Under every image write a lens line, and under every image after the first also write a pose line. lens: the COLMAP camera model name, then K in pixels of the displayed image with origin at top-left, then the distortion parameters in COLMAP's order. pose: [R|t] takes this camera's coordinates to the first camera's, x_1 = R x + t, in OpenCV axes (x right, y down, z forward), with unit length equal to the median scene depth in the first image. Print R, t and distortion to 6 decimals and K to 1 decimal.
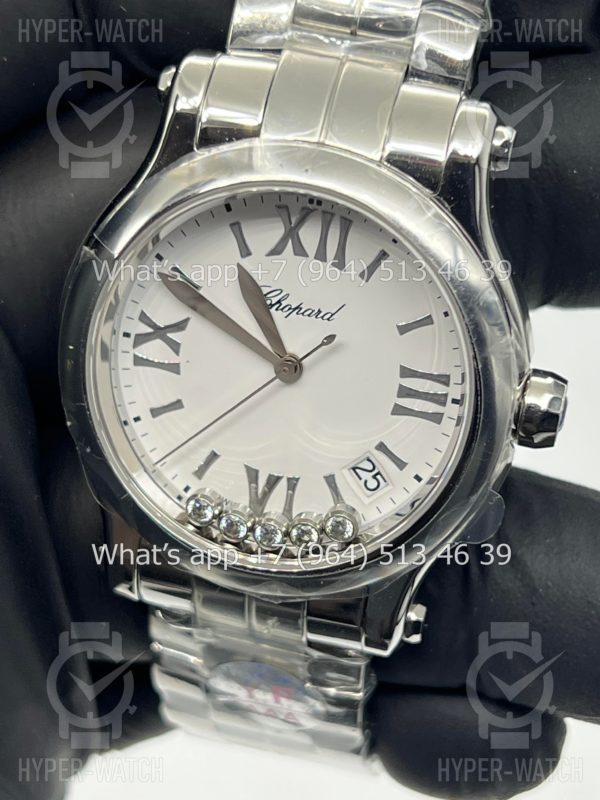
lens RADIAL K [[1917.2, 0, 300.0], [0, 1917.2, 400.0], [0, 0, 1]] dist [0.267506, -0.374022]
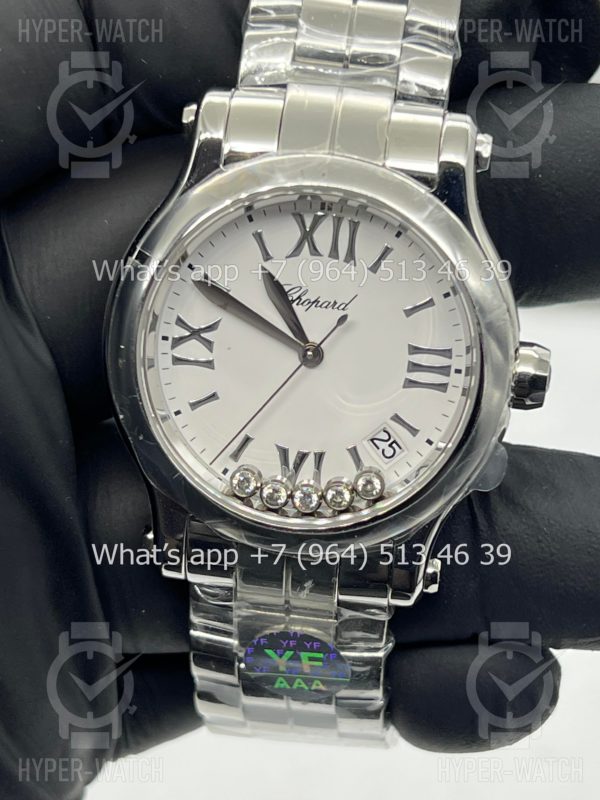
lens RADIAL K [[1917.2, 0, 300.0], [0, 1917.2, 400.0], [0, 0, 1]] dist [0.267506, -0.374022]
pose [[0.991609, -0.064871, 0.111814, -0.143478], [0.077507, 0.990608, -0.112642, 0.139993], [-0.103457, 0.120363, 0.987324, -0.133480]]
